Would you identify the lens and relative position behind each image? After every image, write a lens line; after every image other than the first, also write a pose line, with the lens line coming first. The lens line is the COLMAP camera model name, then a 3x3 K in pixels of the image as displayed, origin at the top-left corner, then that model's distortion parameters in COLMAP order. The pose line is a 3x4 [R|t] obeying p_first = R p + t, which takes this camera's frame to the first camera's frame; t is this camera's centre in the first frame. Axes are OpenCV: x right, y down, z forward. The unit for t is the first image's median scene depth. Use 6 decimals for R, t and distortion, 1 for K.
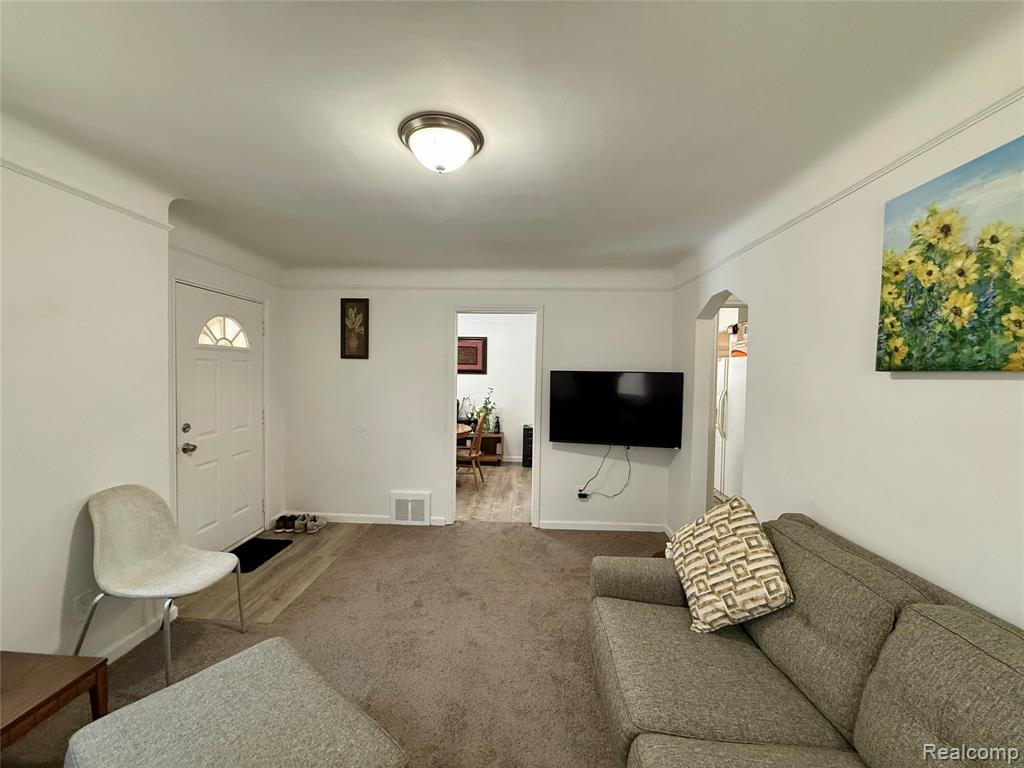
lens RADIAL K [[407.9, 0, 512.0], [0, 407.9, 386.1], [0, 0, 1]] dist [0.000721, 0.000826]
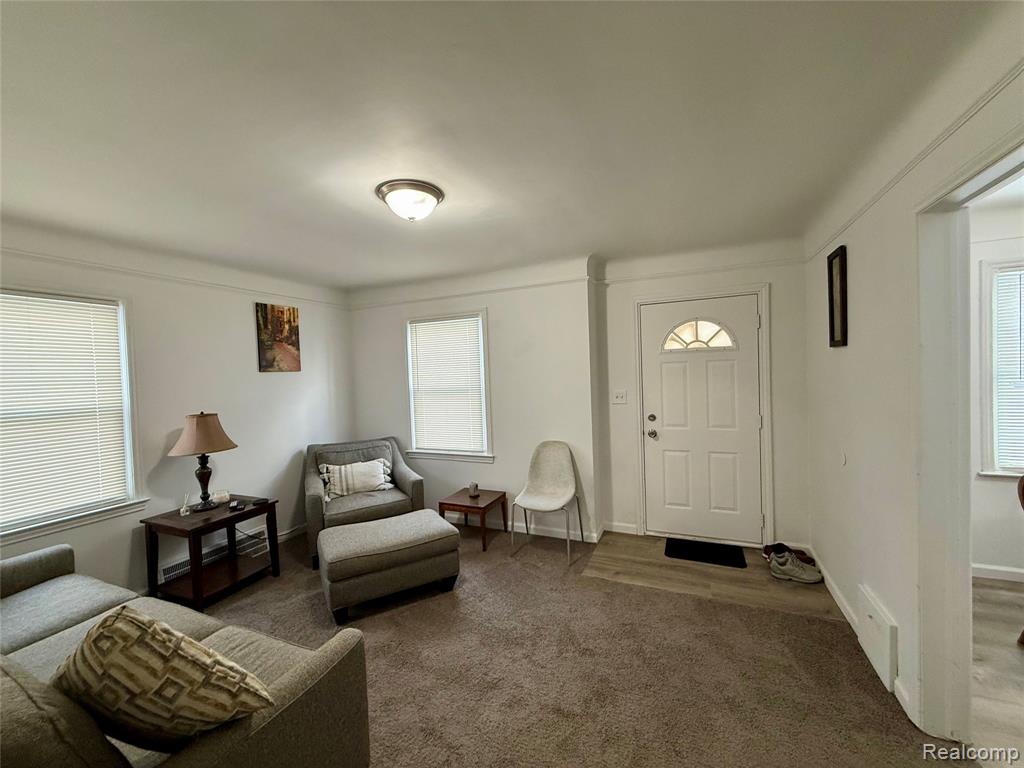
lens RADIAL K [[407.9, 0, 507.7], [0, 407.9, 383.3], [0, 0, 1]] dist [0.000721, 0.000826]
pose [[-0.368774, 0.023434, -0.929224, 1.064836], [-0.003408, 0.999641, 0.026562, -0.069824], [0.929513, 0.012962, -0.368562, 2.061396]]
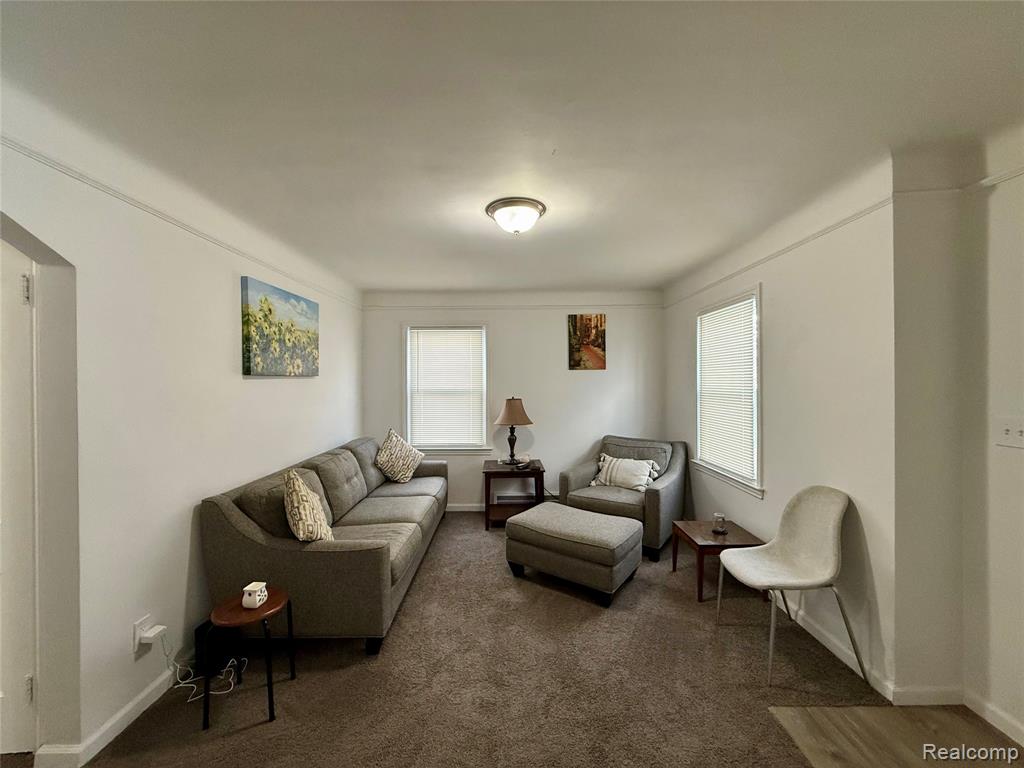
lens RADIAL K [[407.9, 0, 511.0], [0, 407.9, 383.5], [0, 0, 1]] dist [0.000721, 0.000826]
pose [[-0.998985, -0.009589, -0.044018, -0.115780], [-0.011403, 0.999088, 0.041154, -0.086218], [0.043583, 0.041614, -0.998183, 2.844099]]
